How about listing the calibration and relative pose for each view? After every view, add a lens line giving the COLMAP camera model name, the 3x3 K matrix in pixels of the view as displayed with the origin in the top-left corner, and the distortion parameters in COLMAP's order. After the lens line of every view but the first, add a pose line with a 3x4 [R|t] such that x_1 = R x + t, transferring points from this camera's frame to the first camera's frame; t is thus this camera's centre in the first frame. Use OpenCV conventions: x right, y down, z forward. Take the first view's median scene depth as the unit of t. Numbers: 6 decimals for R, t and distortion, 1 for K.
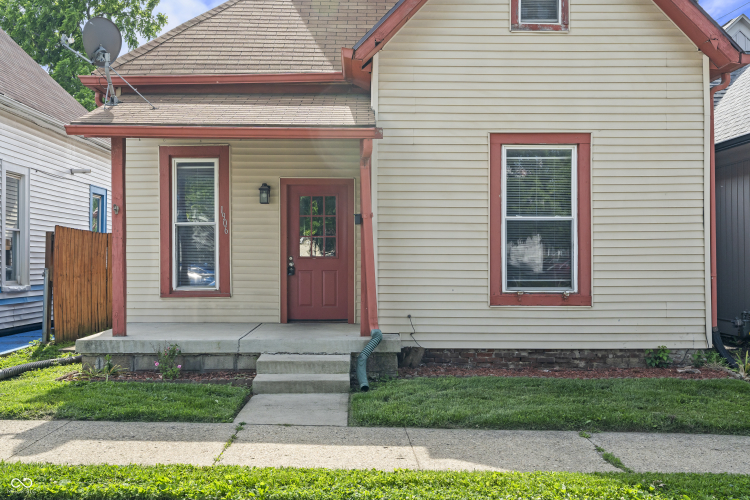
lens RADIAL K [[741.2, 0, 372.9], [0, 741.2, 255.9], [0, 0, 1]] dist [-0.010255, 0.000000]
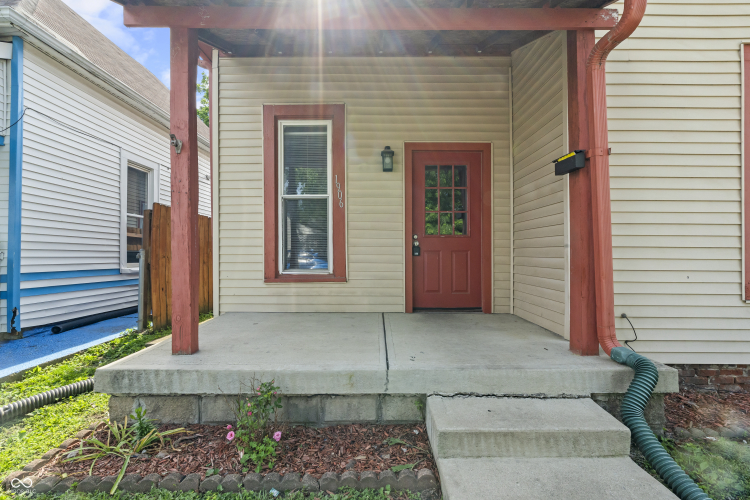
lens RADIAL K [[330.1, 0, 373.3], [0, 330.1, 251.3], [0, 0, 1]] dist [-0.000765, 0.000115]
pose [[0.999775, -0.000422, -0.021231, -0.170226], [0.000426, 1.000000, 0.000213, 0.022450], [0.021231, -0.000222, 0.999775, 0.690225]]
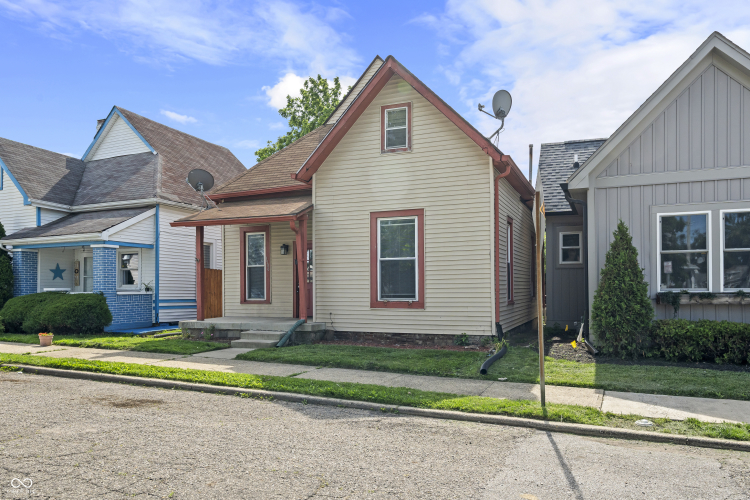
lens RADIAL K [[529.1, 0, 392.8], [0, 529.1, 285.5], [0, 0, 1]] dist [-0.012308, -0.000616]
pose [[0.925377, -0.008030, -0.378963, 0.690926], [0.006707, 0.999966, -0.004812, 0.018903], [0.378988, 0.001911, 0.925399, -0.167153]]
